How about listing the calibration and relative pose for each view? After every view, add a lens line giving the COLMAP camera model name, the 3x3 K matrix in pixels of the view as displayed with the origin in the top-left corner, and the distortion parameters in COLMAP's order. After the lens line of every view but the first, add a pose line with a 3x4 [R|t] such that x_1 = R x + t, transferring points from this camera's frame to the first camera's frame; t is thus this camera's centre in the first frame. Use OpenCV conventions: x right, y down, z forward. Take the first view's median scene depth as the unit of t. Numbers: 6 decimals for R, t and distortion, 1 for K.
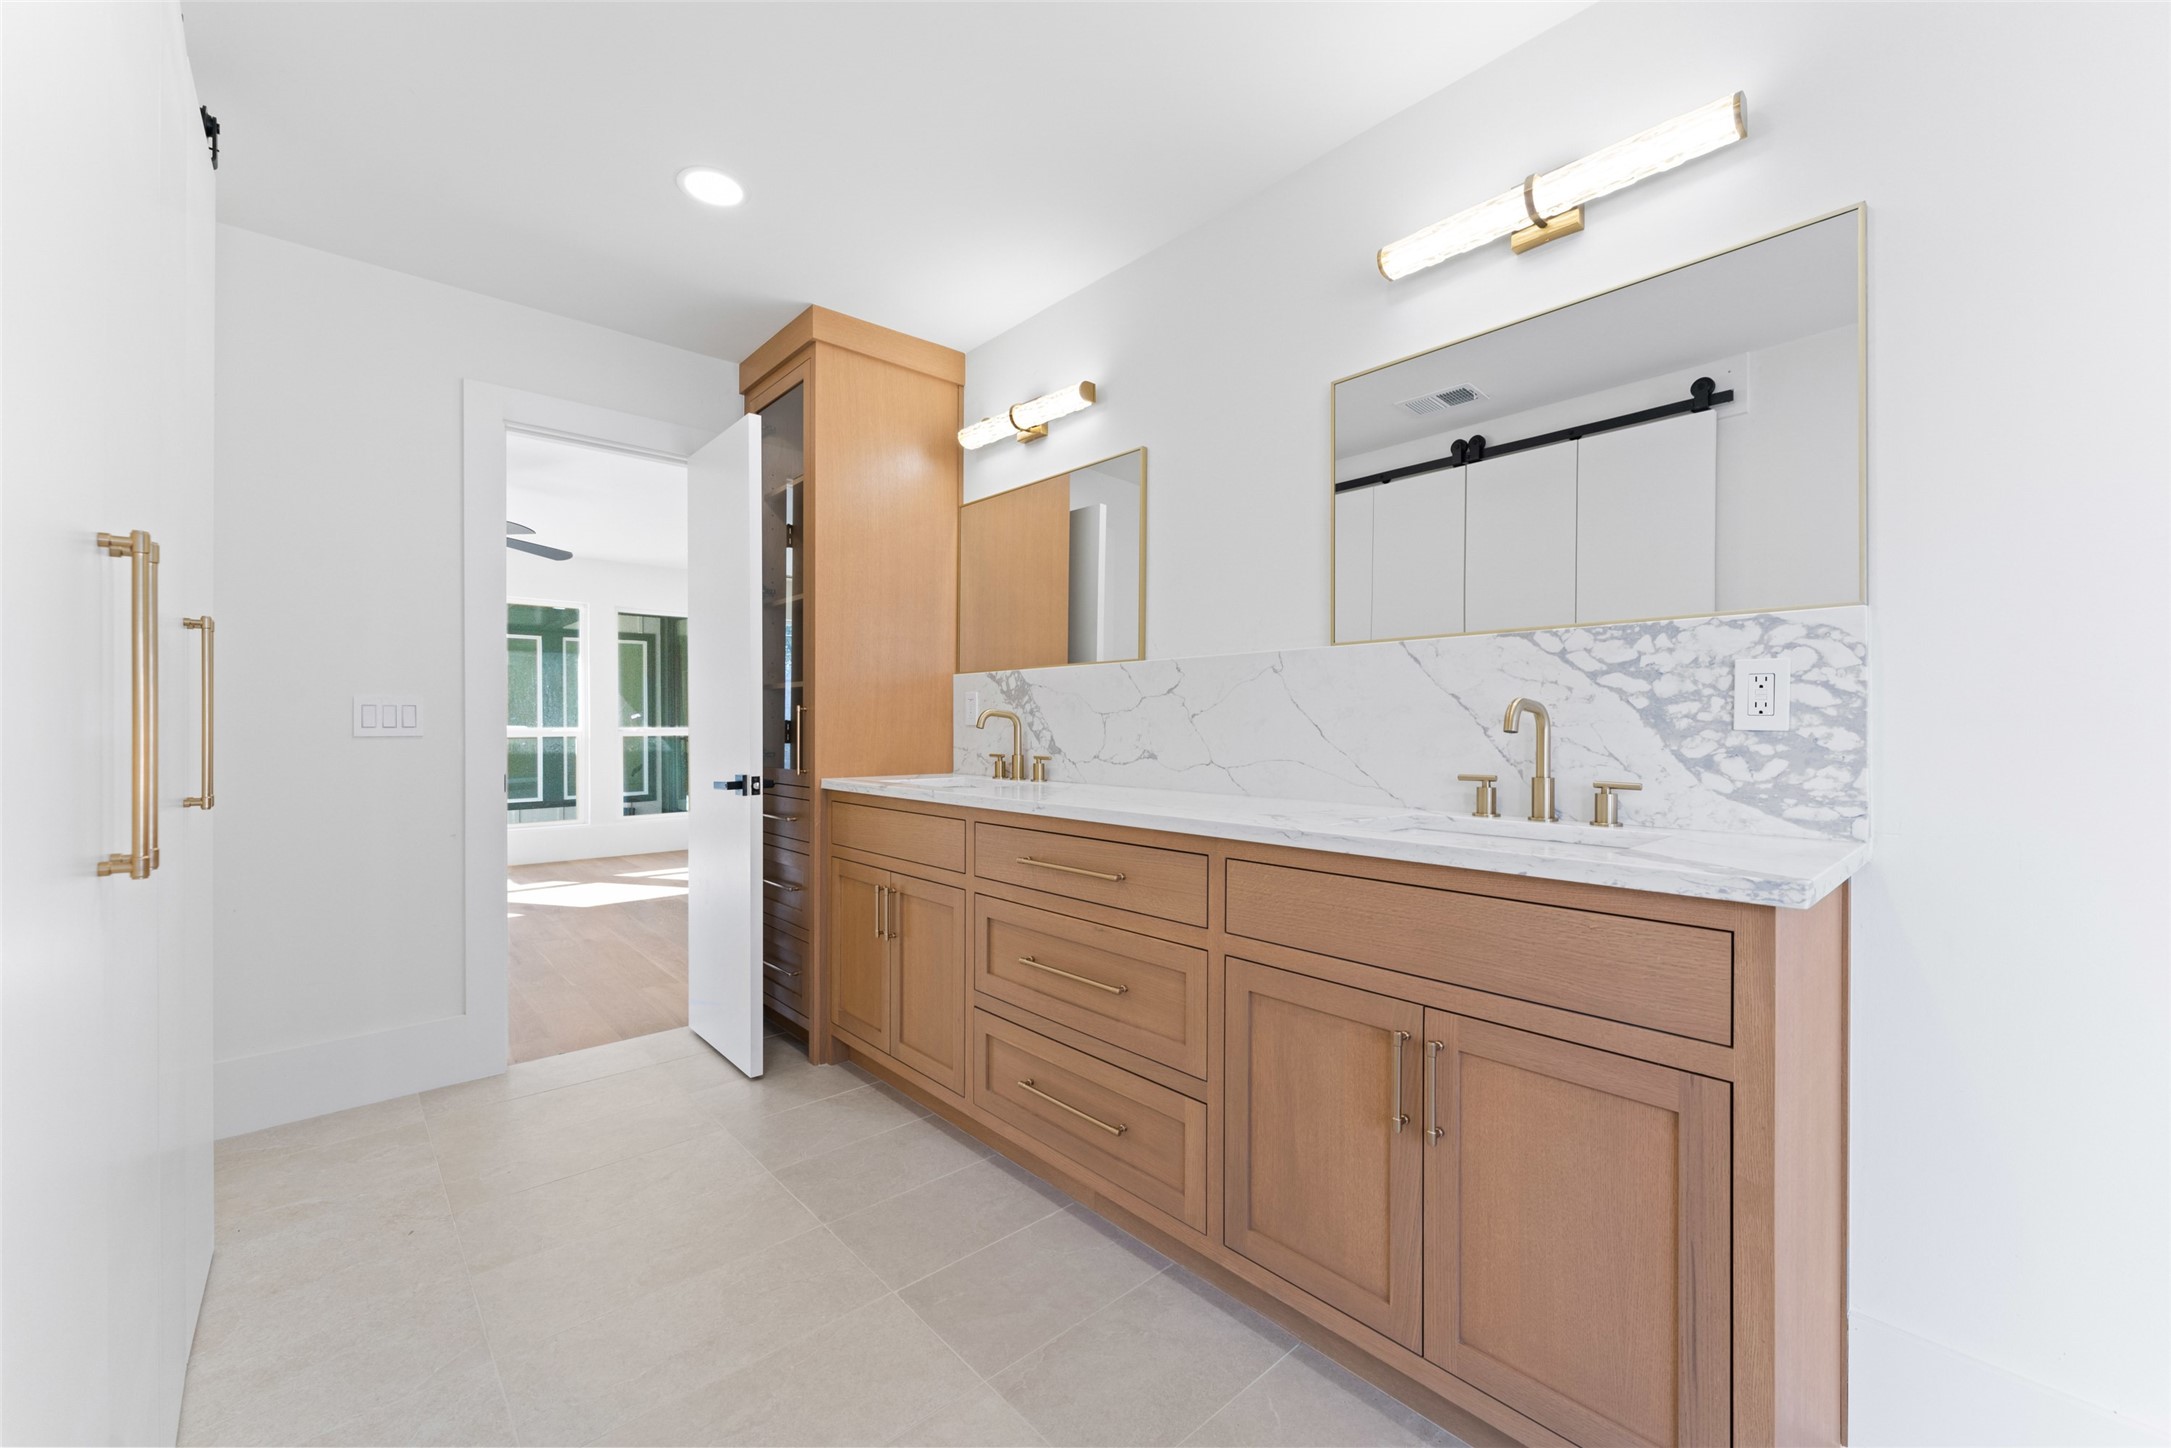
lens RADIAL K [[872.0, 0, 1079.3], [0, 872.0, 710.8], [0, 0, 1]] dist [-0.000233, -0.000093]
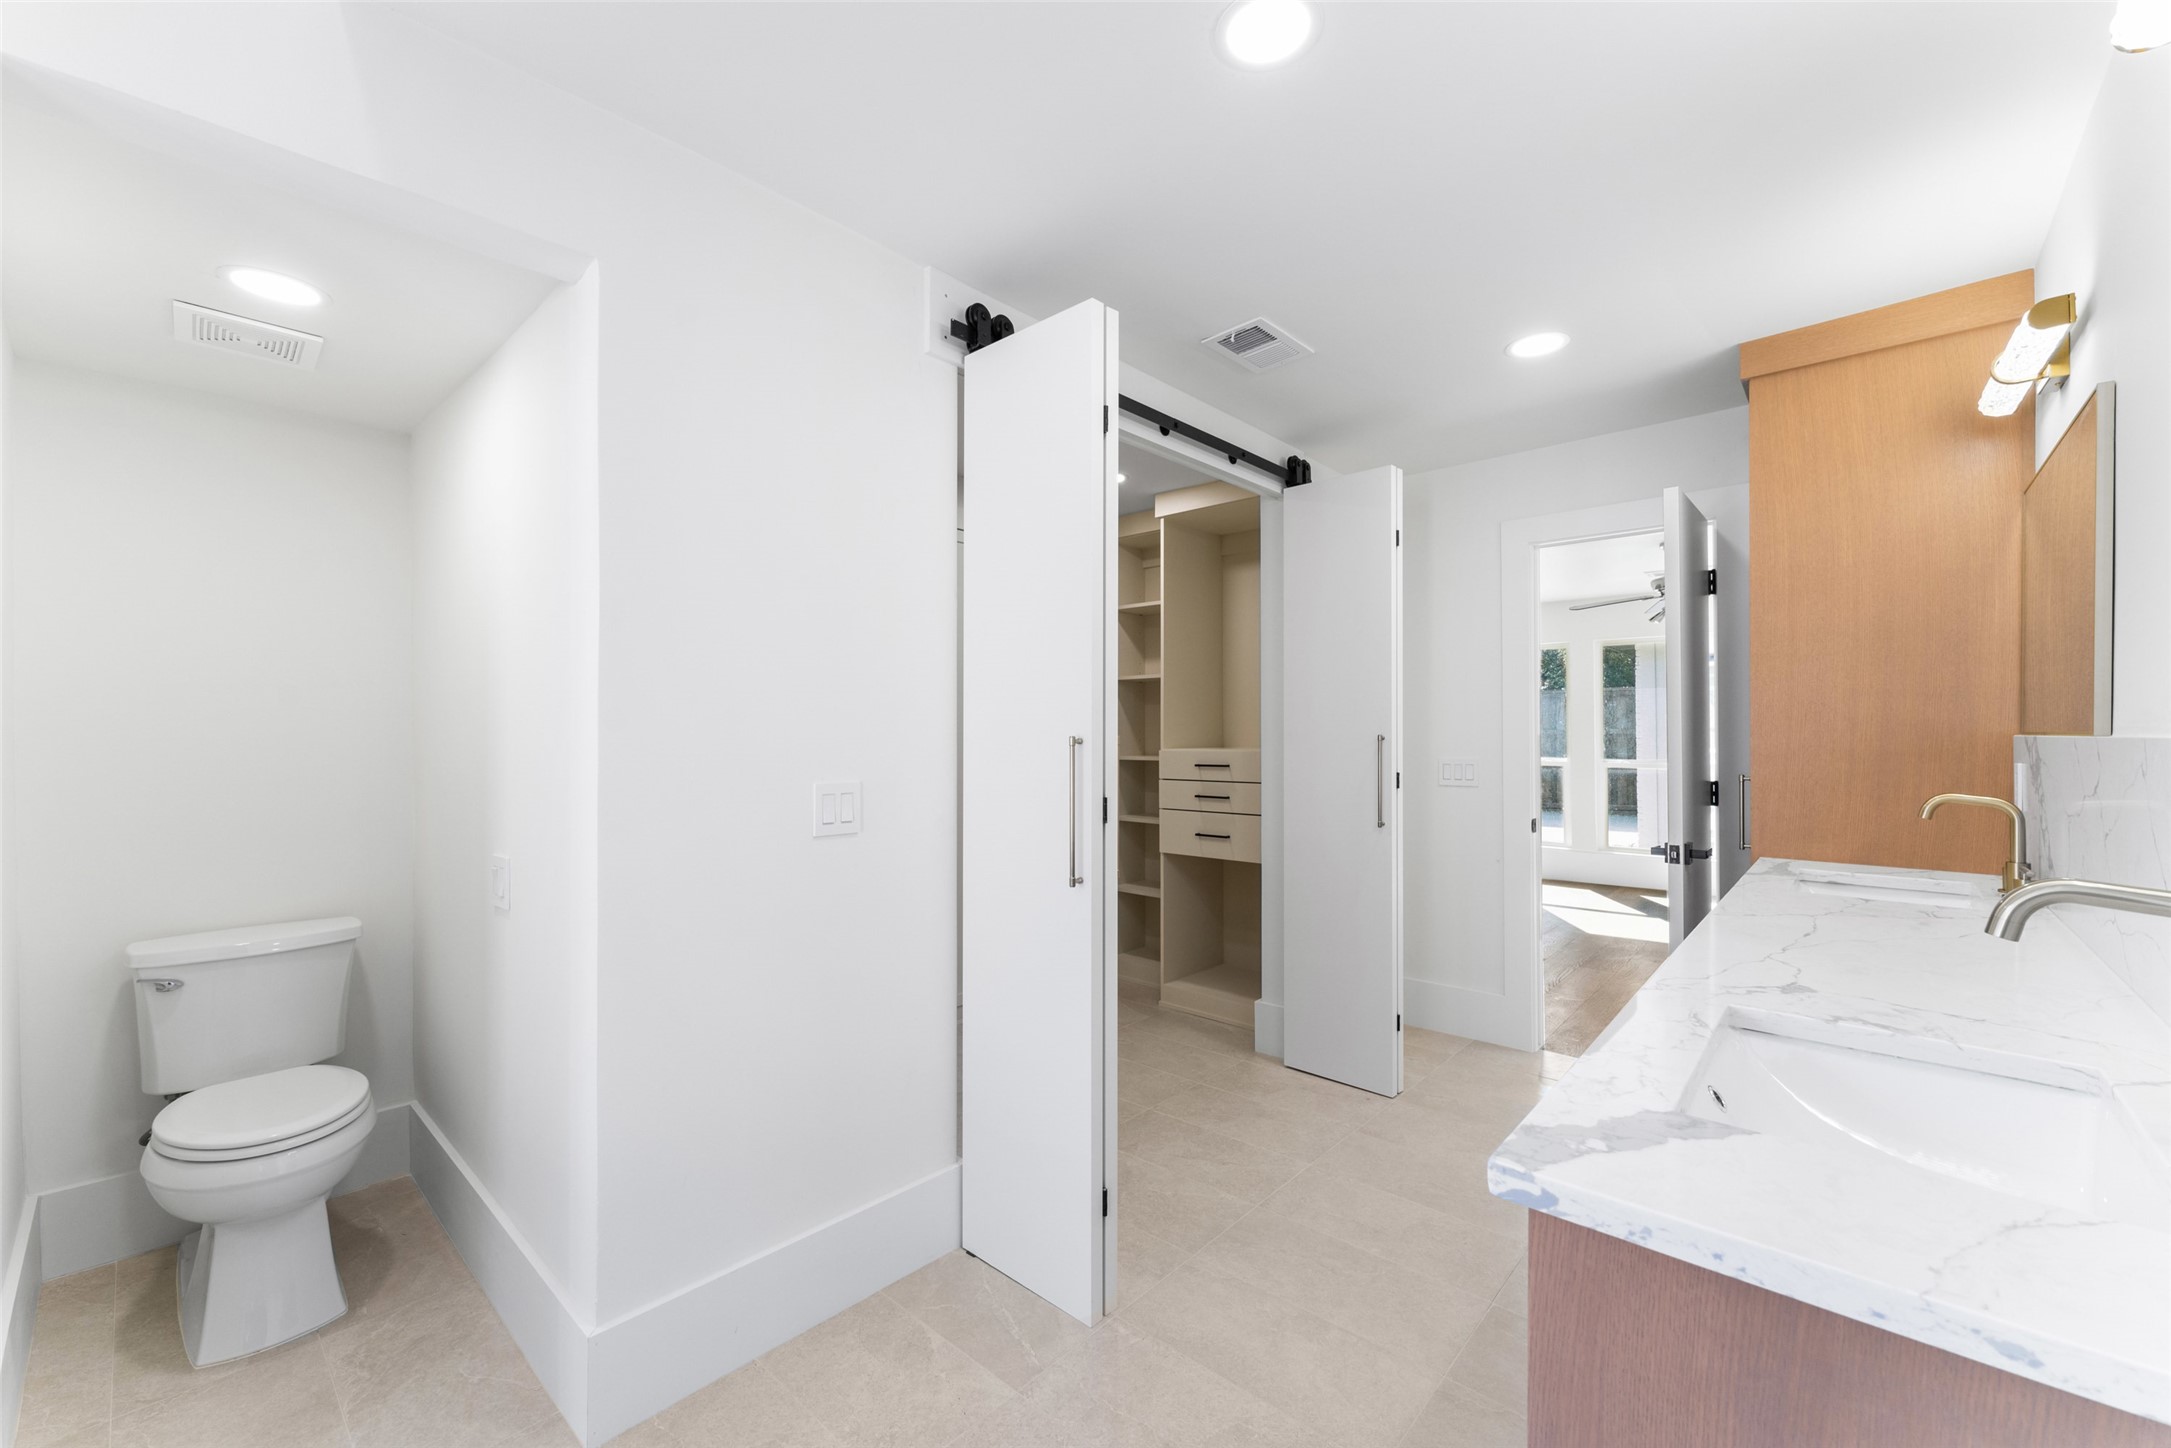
lens RADIAL K [[872.0, 0, 1079.3], [0, 872.0, 710.8], [0, 0, 1]] dist [-0.000233, -0.000093]
pose [[0.104216, -0.028648, -0.994142, 0.565498], [0.015454, 0.999511, -0.027182, -0.063307], [0.994435, -0.012531, 0.104608, 0.208356]]
